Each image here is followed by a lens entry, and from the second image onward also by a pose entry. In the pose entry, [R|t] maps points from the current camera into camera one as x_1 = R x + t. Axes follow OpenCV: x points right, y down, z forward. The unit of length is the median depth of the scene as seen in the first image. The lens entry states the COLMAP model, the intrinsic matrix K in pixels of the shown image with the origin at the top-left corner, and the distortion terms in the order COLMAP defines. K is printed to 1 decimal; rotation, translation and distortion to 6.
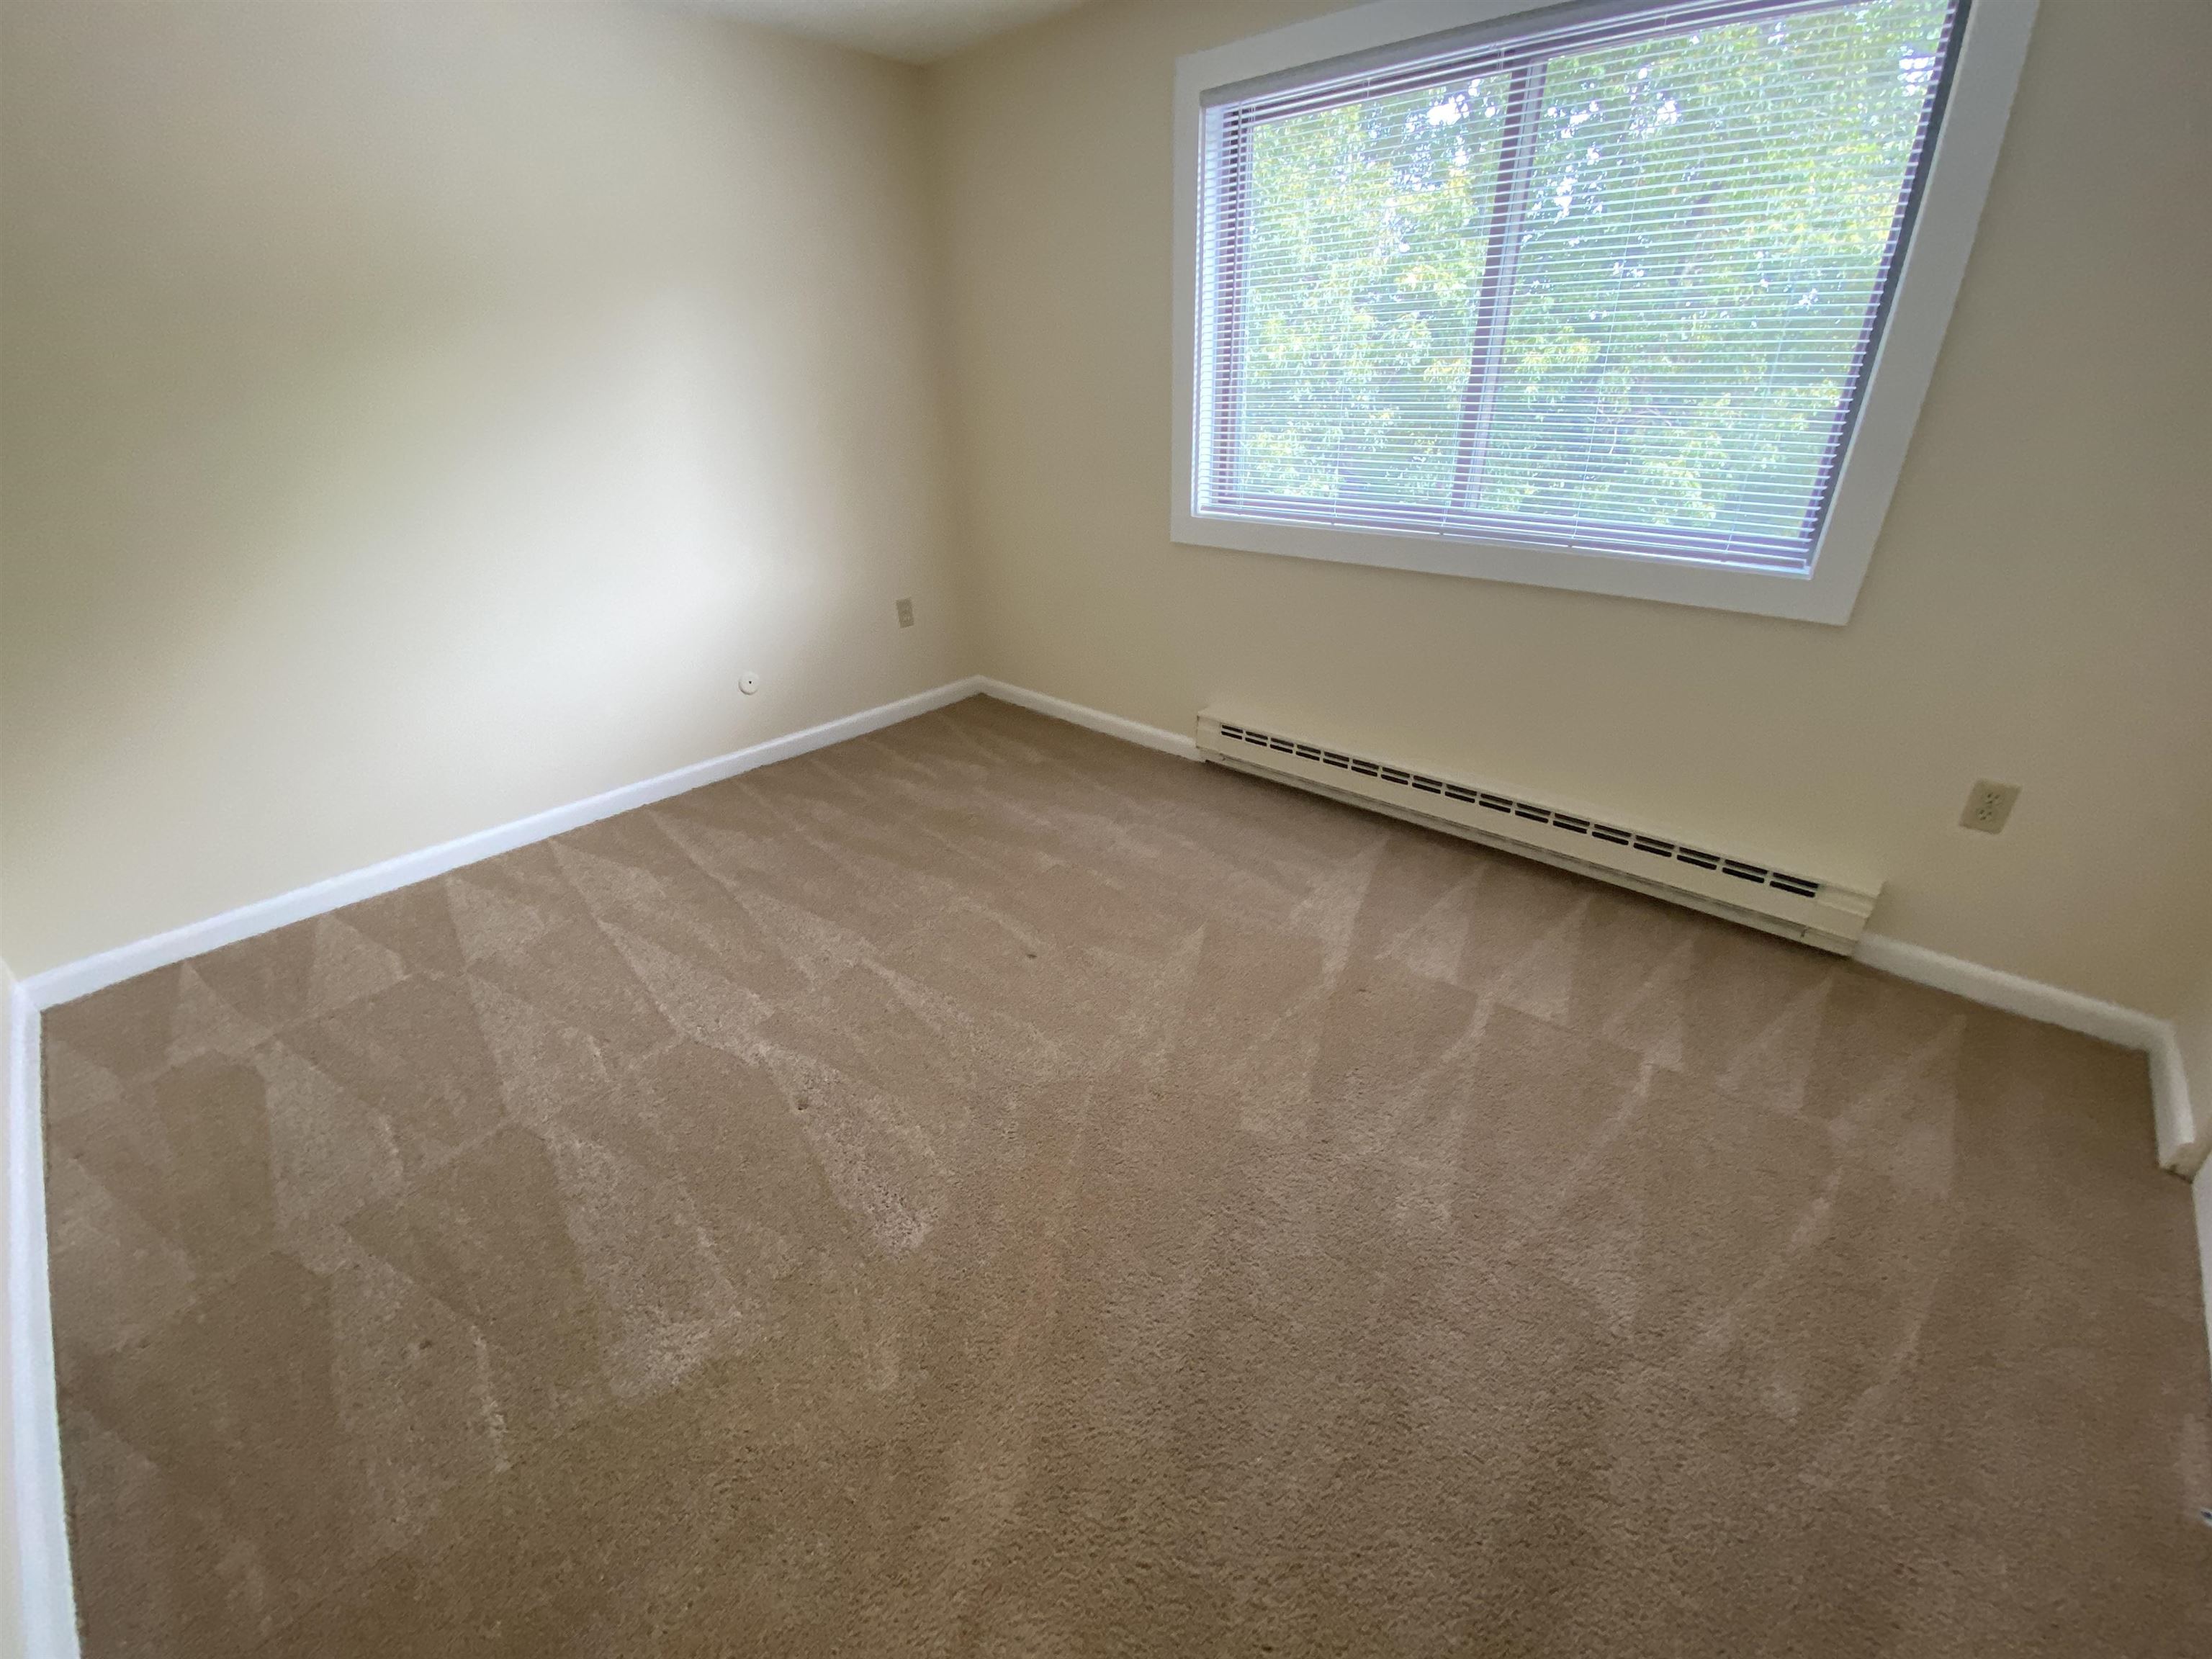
lens RADIAL K [[913.0, 0, 1103.5], [0, 913.0, 818.6], [0, 0, 1]] dist [0.069257, -0.031153]
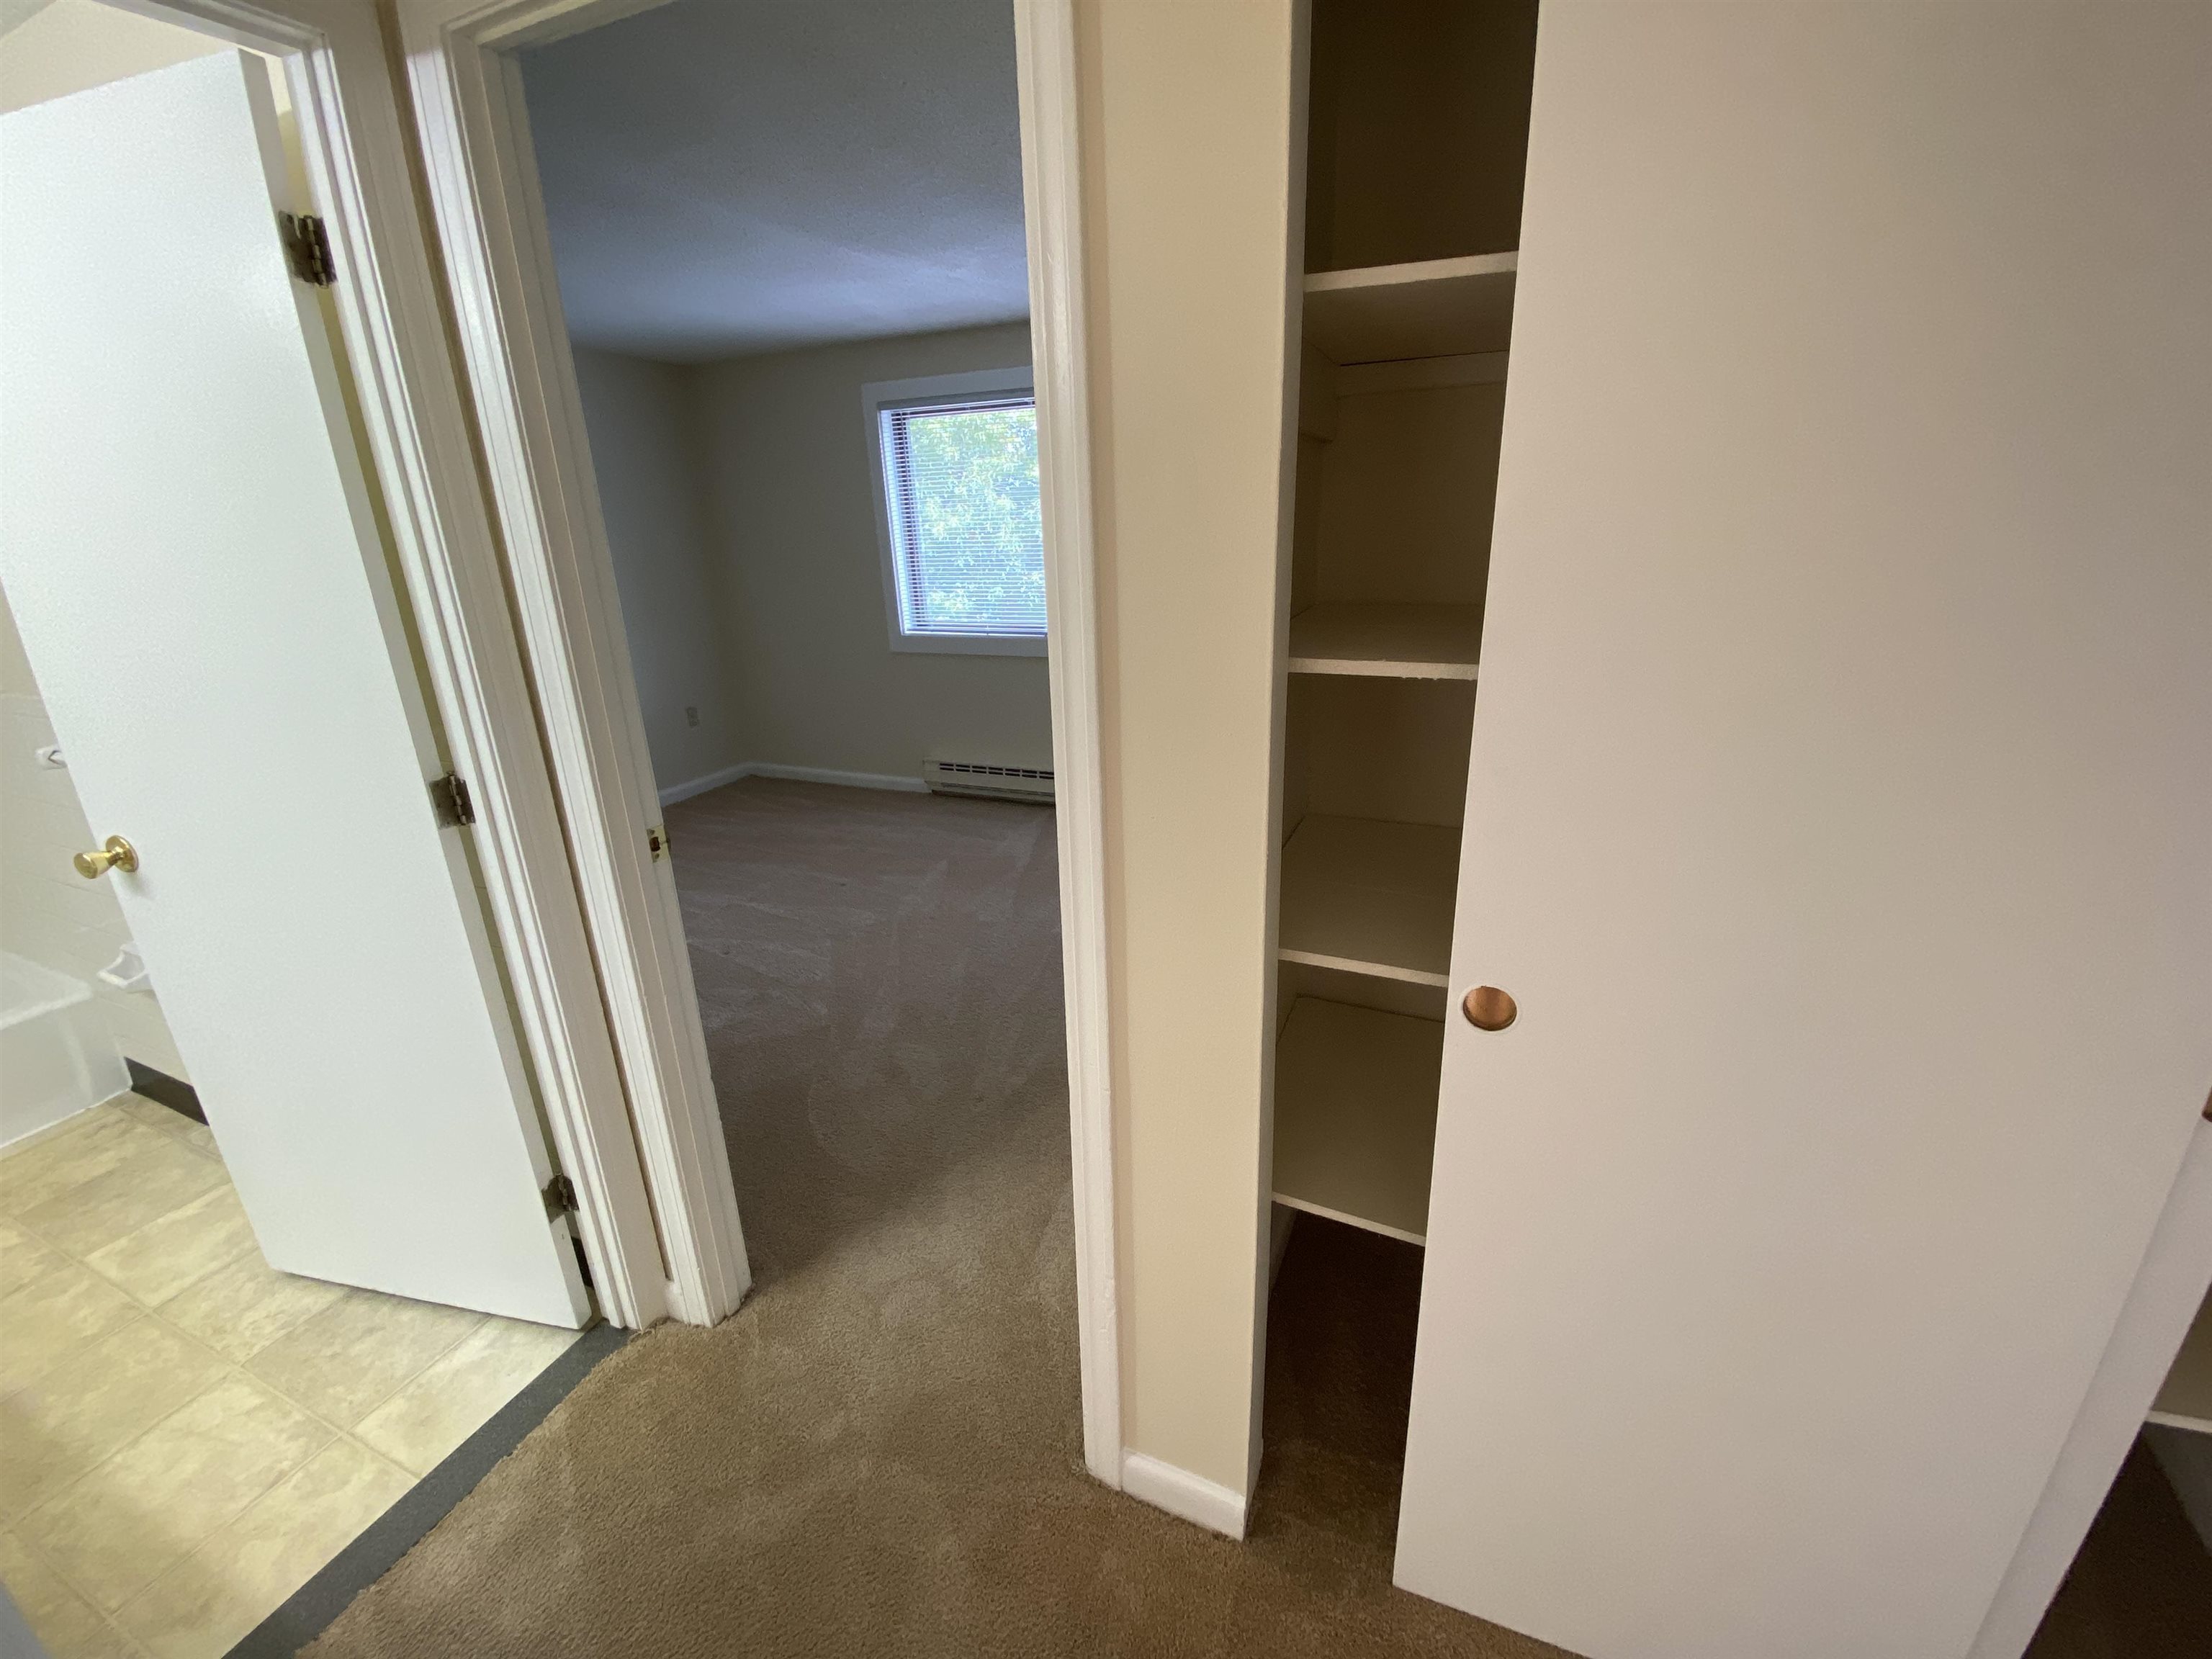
lens RADIAL K [[913.0, 0, 1103.5], [0, 913.0, 818.6], [0, 0, 1]] dist [0.069257, -0.031153]
pose [[0.944104, -0.108813, 0.311171, -0.076931], [0.155689, 0.979222, -0.129943, 0.178877], [-0.290566, 0.171126, 0.941428, -0.396003]]
